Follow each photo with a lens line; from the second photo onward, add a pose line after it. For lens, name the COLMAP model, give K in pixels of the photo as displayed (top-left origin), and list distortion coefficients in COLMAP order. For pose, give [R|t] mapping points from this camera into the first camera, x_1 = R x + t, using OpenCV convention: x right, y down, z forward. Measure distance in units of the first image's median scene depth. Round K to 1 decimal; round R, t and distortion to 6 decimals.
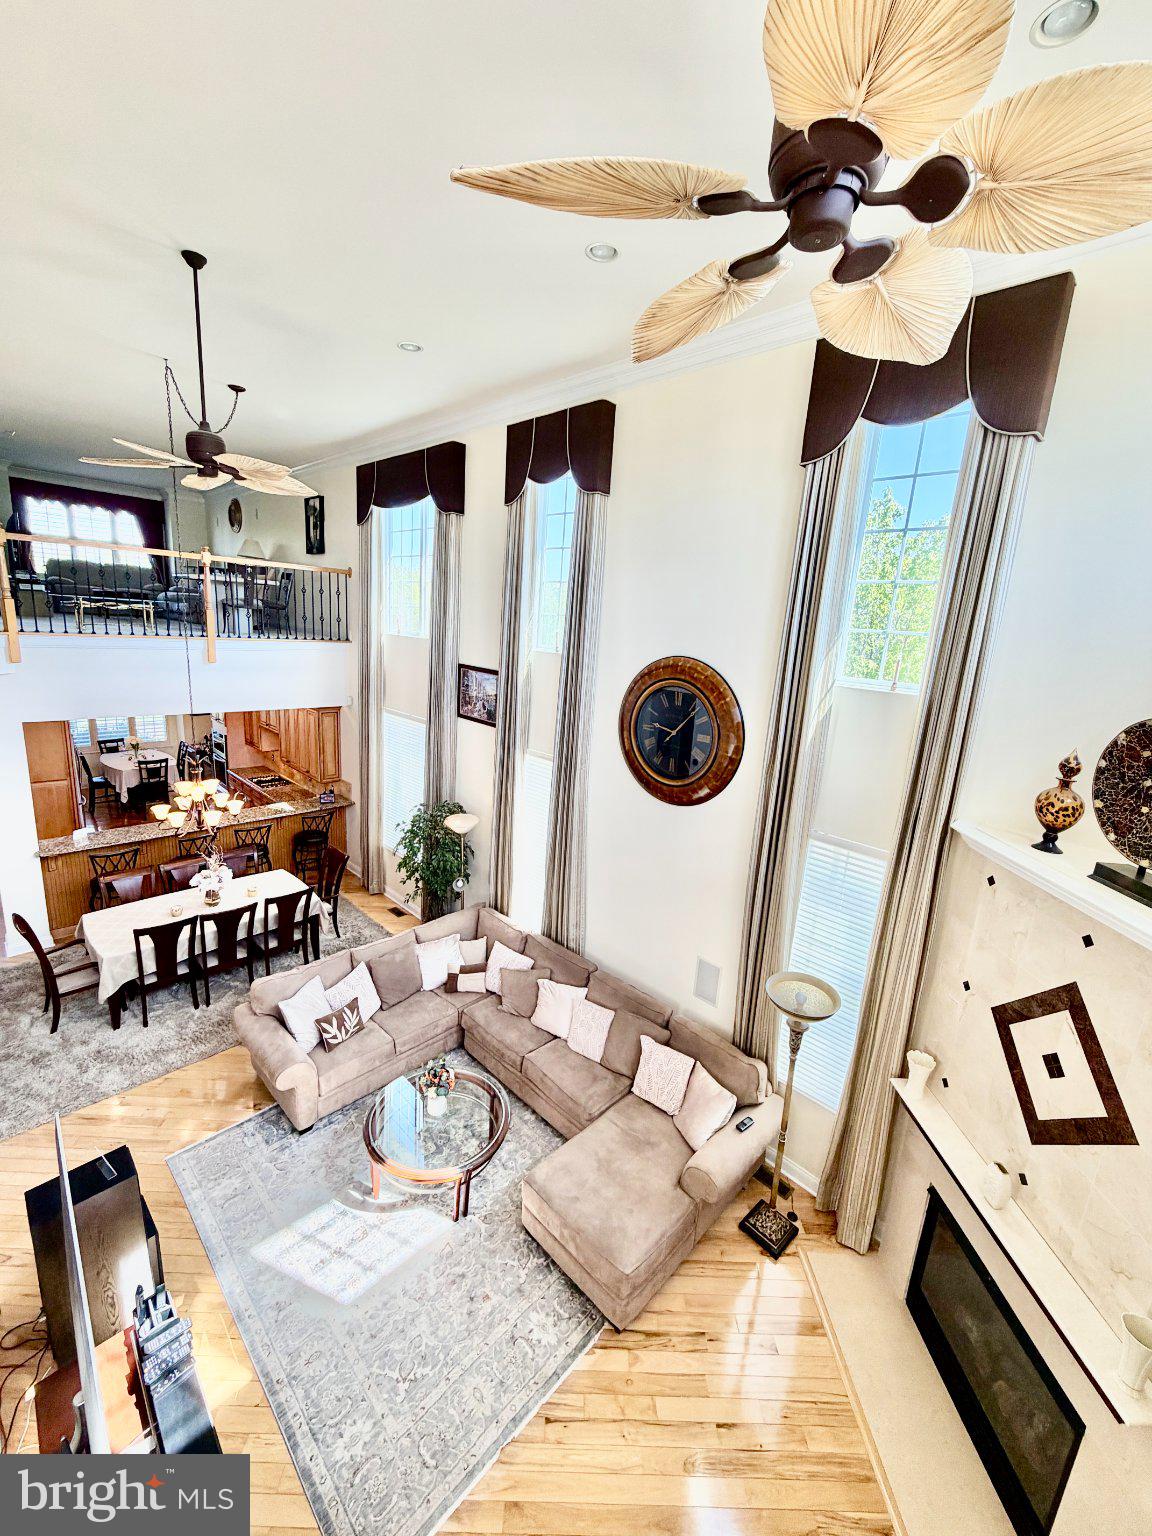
lens RADIAL K [[610.4, 0, 577.9], [0, 610.4, 766.8], [0, 0, 1]] dist [0.000179, 0.000165]
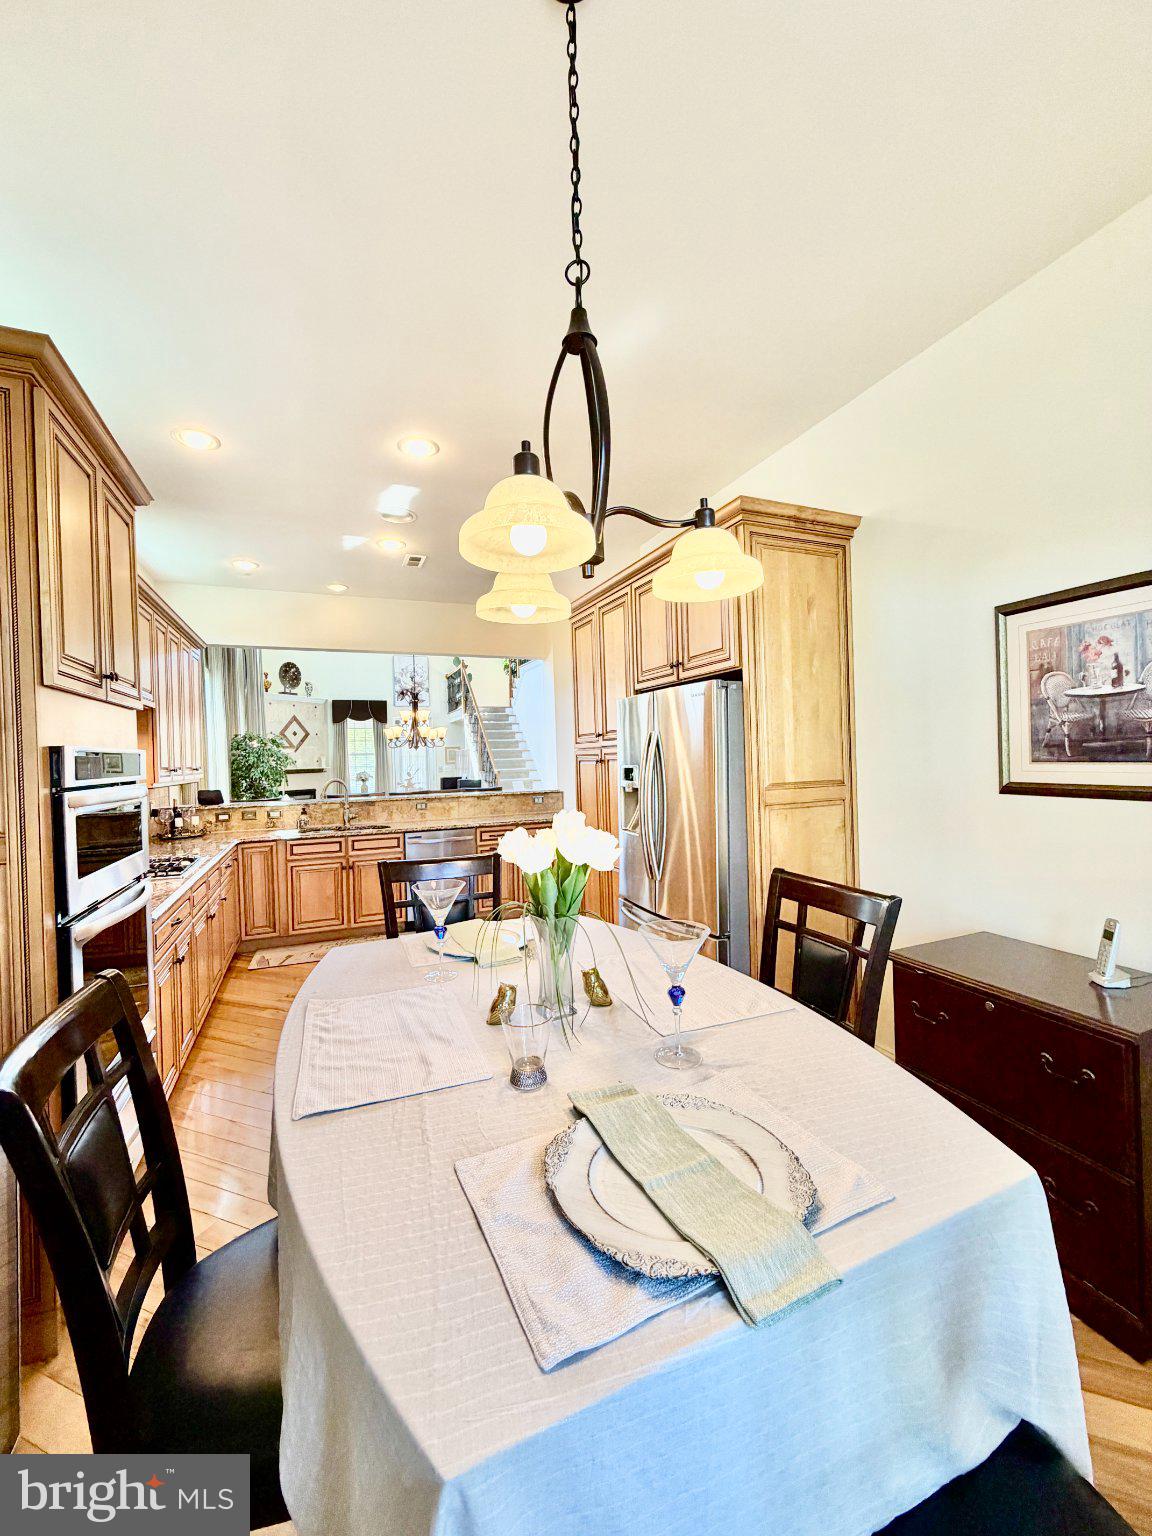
lens RADIAL K [[610.4, 0, 574.3], [0, 610.4, 764.7], [0, 0, 1]] dist [0.000179, 0.000165]
pose [[-0.920131, -0.049018, 0.388531, -1.394399], [0.053436, 0.967140, 0.248565, -0.159563], [-0.387948, 0.249474, -0.887276, 1.977124]]
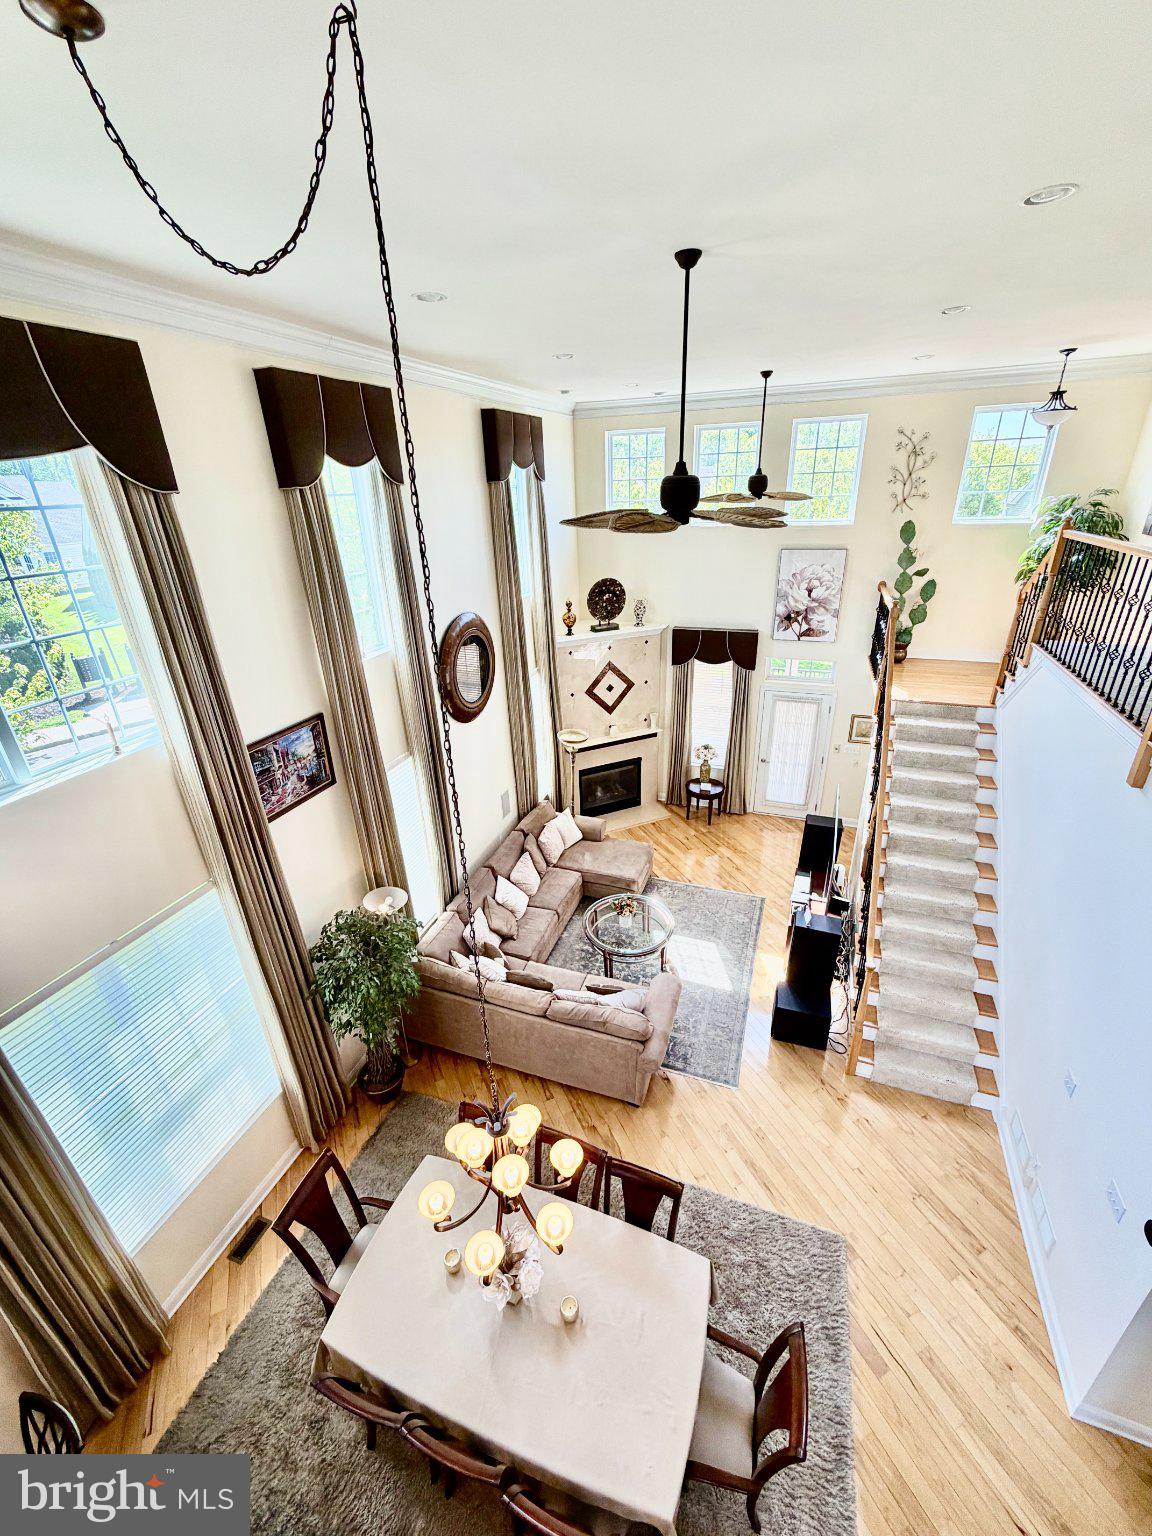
lens RADIAL K [[610.4, 0, 582.5], [0, 610.4, 764.9], [0, 0, 1]] dist [0.000179, 0.000165]
pose [[-0.413418, -0.426599, 0.804425, -0.878177], [0.212533, 0.813844, 0.540821, -0.436987], [-0.885390, 0.394552, -0.245792, 0.921982]]
